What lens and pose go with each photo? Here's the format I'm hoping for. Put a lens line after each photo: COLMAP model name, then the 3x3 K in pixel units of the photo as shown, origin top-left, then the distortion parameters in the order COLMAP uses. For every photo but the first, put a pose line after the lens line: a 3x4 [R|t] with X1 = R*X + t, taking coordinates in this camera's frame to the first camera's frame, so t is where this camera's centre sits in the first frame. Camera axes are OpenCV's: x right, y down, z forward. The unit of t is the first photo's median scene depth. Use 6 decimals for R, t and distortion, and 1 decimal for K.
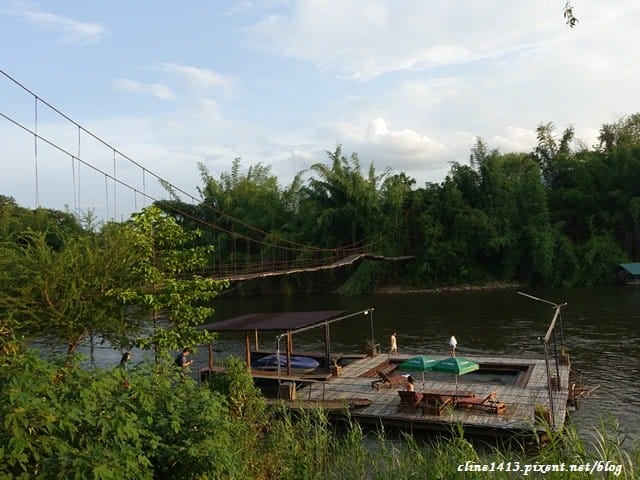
lens RADIAL K [[501.7, 0, 320.0], [0, 501.7, 240.0], [0, 0, 1]] dist [0.009846, -0.004091]
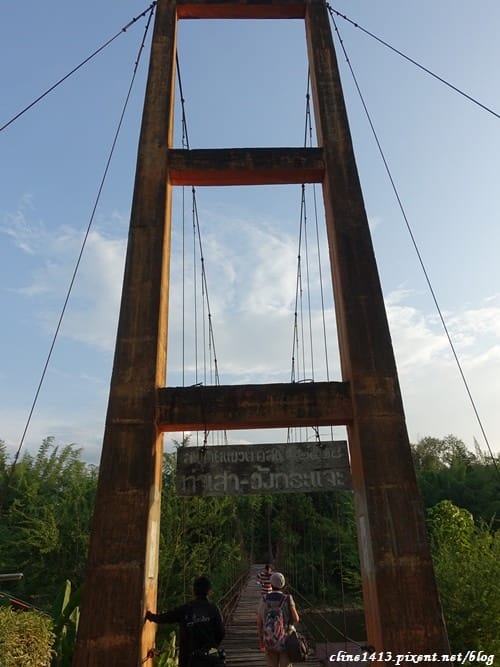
lens RADIAL K [[522.8, 0, 250.0], [0, 522.8, 333.5], [0, 0, 1]] dist [0.009846, -0.004091]
pose [[0.926773, 0.179457, 0.329981, -0.227854], [-0.038006, 0.918783, -0.392930, 0.014809], [-0.373695, 0.351616, 0.858323, 0.068914]]
